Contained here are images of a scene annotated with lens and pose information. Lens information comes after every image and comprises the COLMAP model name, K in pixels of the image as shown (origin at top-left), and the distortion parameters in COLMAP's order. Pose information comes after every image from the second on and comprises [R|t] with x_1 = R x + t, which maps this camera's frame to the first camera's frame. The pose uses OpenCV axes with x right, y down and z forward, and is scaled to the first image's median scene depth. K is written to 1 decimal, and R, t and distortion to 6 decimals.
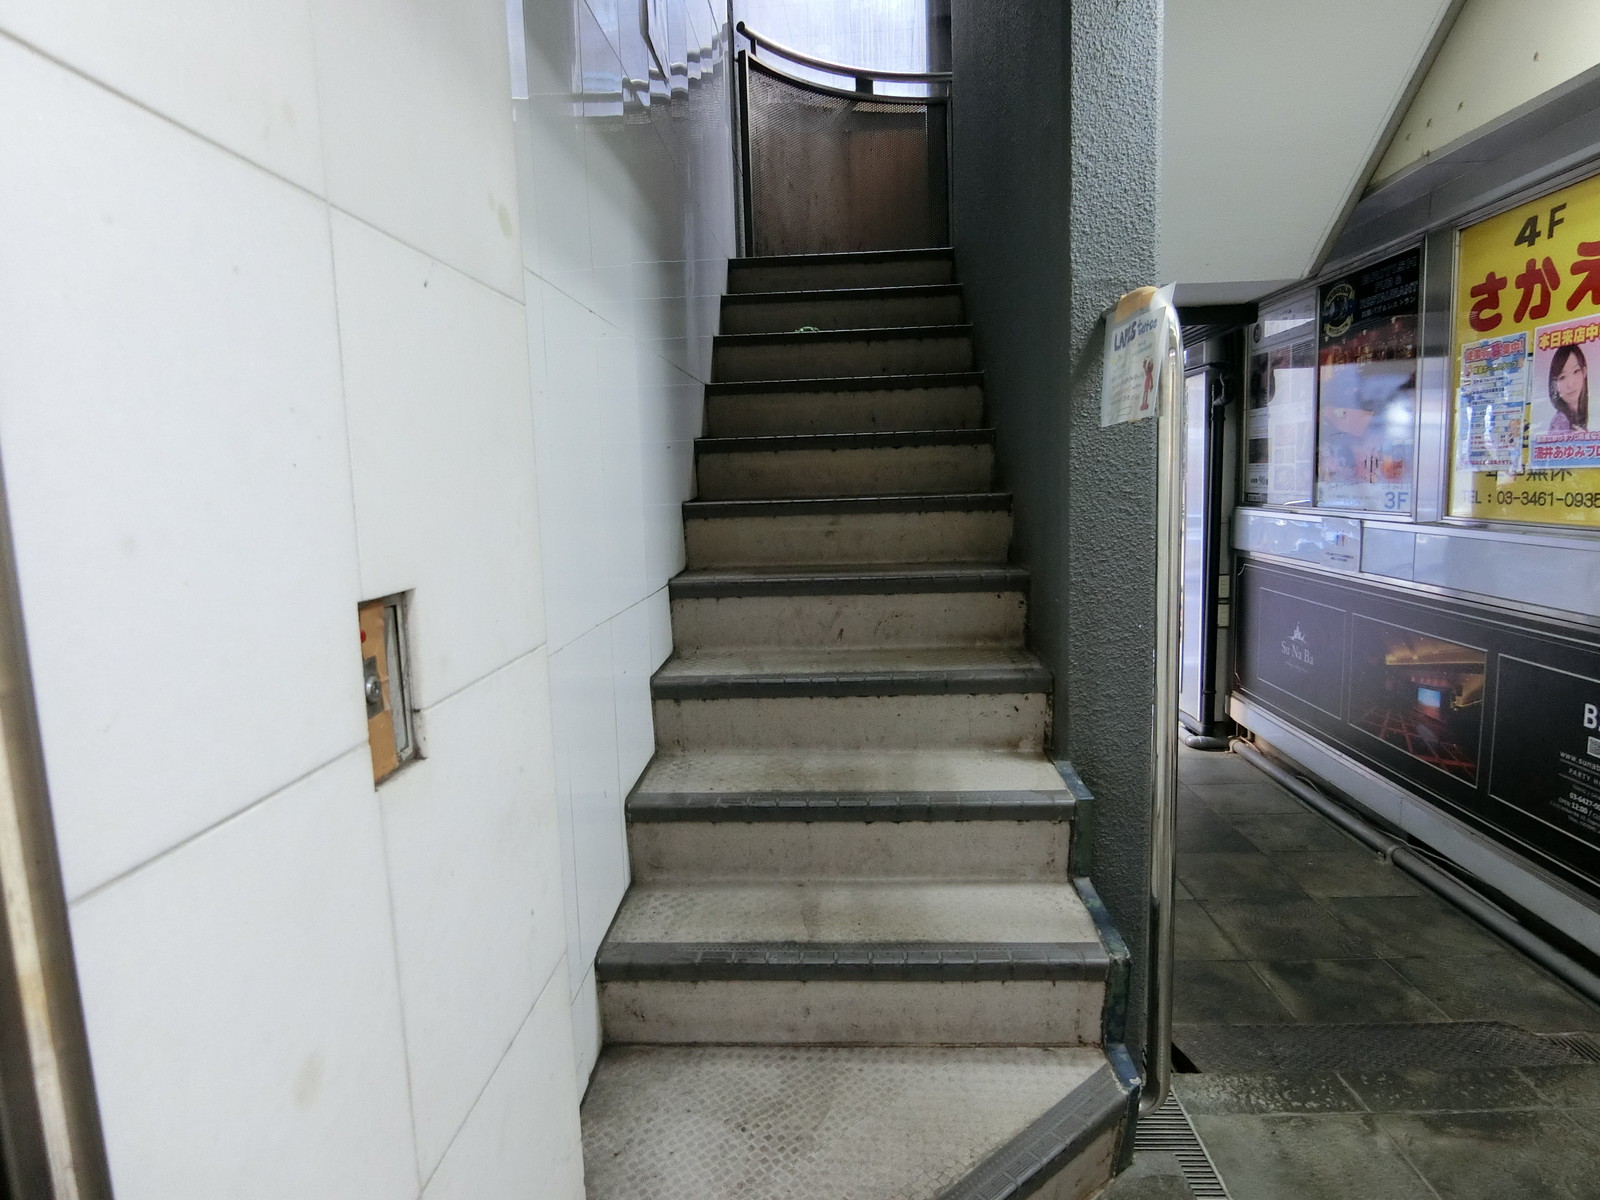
lens RADIAL K [[958.1, 0, 800.0], [0, 958.1, 600.0], [0, 0, 1]] dist [-0.020758, -0.000114]
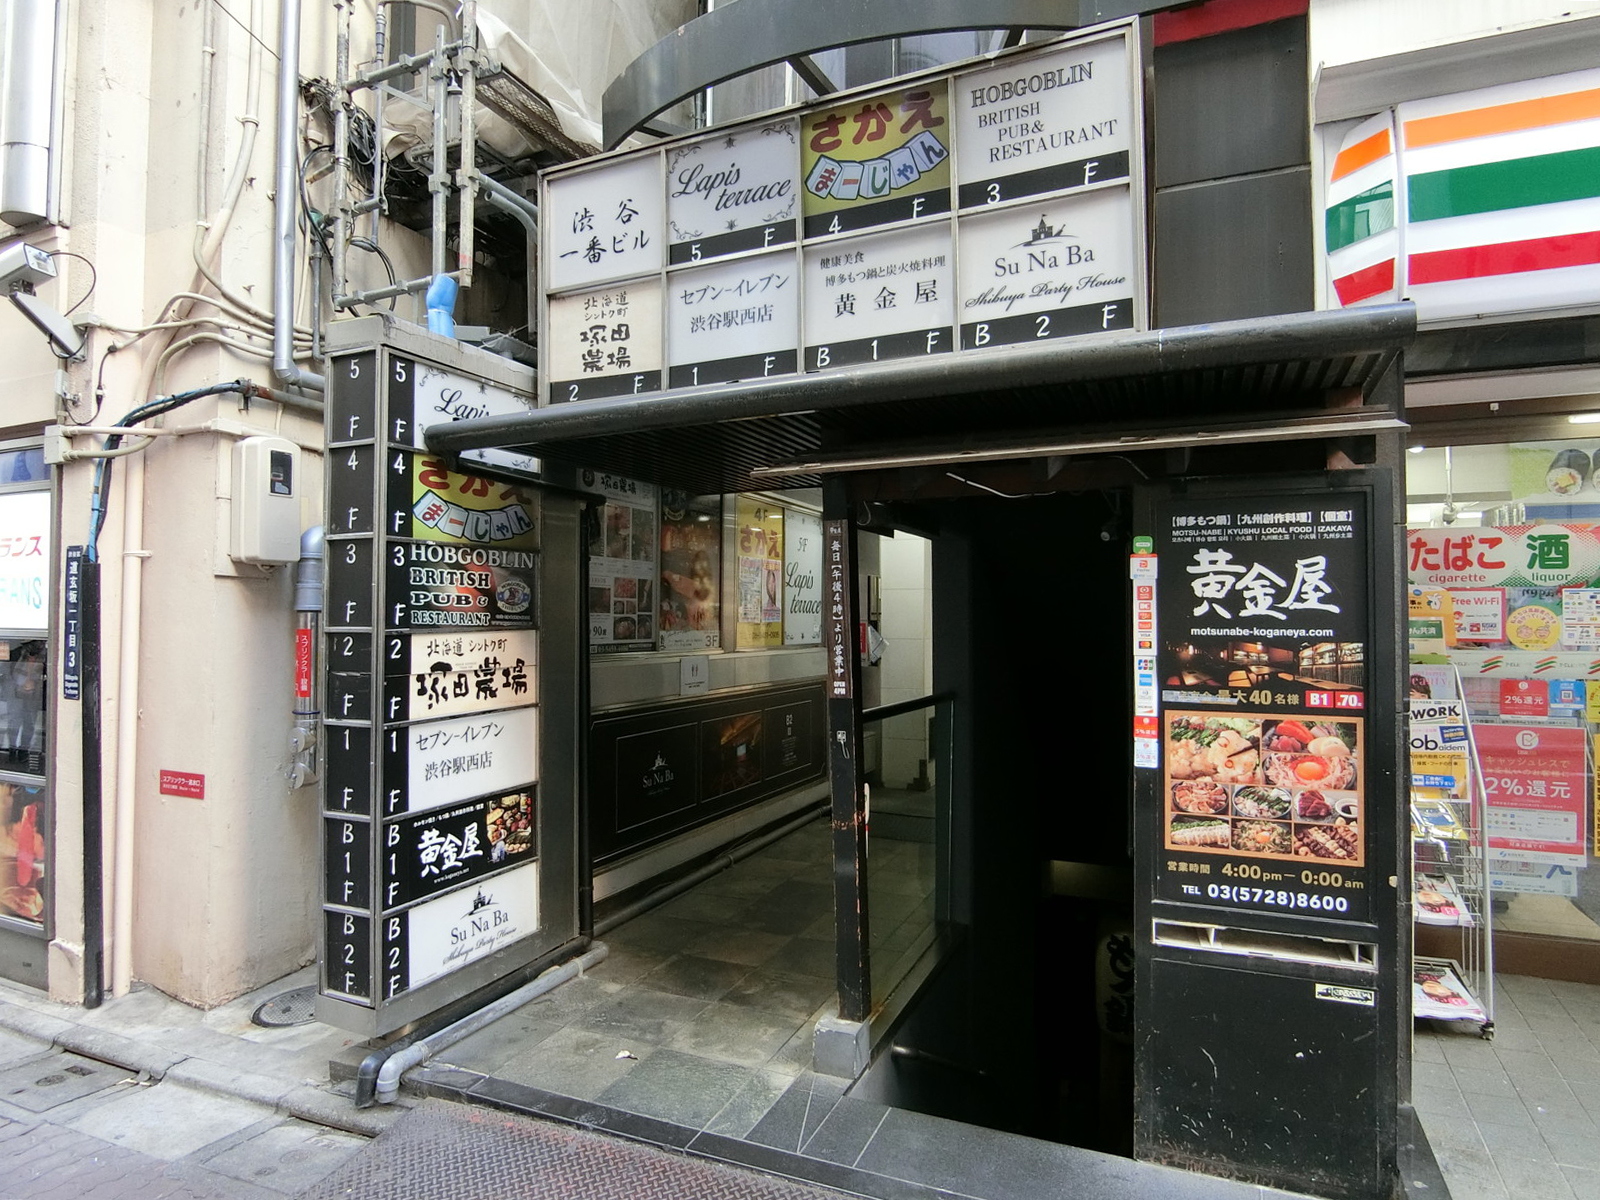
lens RADIAL K [[958.1, 0, 800.0], [0, 958.1, 600.0], [0, 0, 1]] dist [-0.020758, -0.000114]
pose [[-0.936167, 0.040410, 0.349226, -0.067380], [0.074902, 0.993491, 0.085827, -0.318233], [-0.343484, 0.106506, -0.933100, 2.589860]]
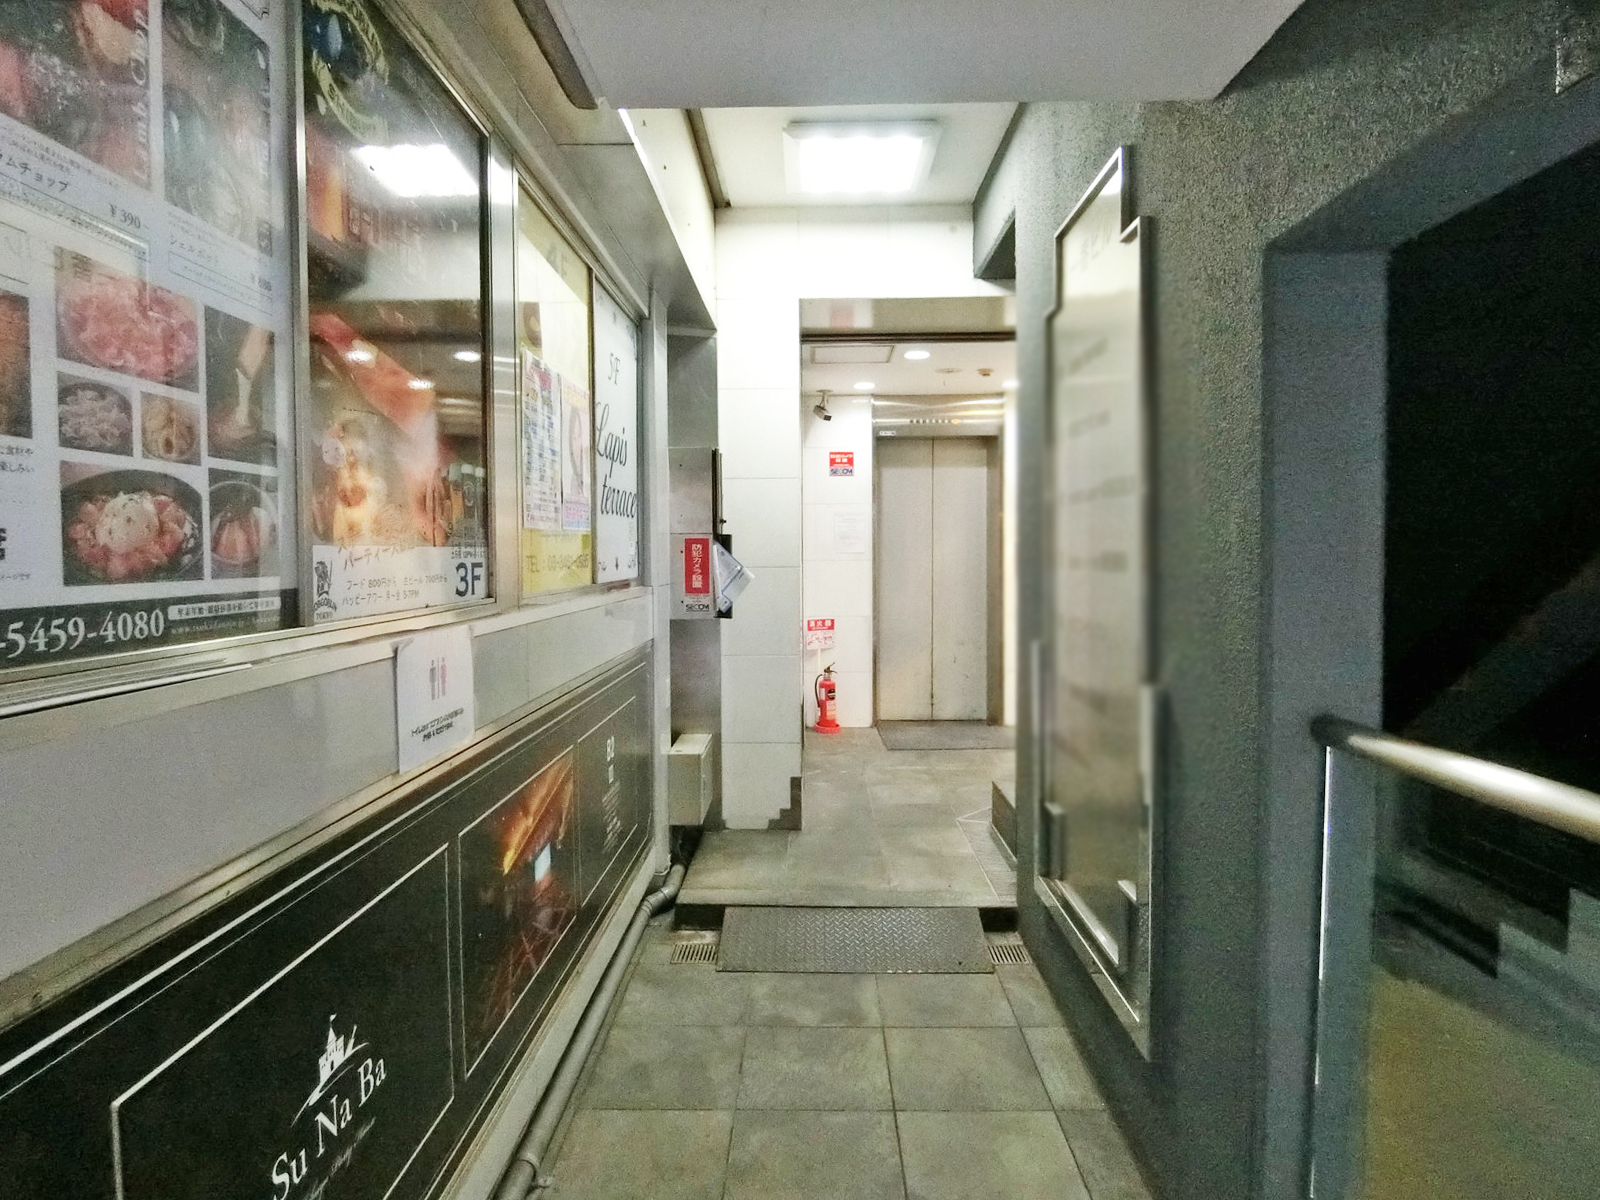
lens RADIAL K [[958.1, 0, 800.0], [0, 958.1, 600.0], [0, 0, 1]] dist [-0.020758, -0.000114]
pose [[-0.998924, 0.042255, -0.019092, 0.486882], [0.038150, 0.983015, 0.179517, -0.194917], [0.026354, 0.178596, -0.983570, 1.638126]]
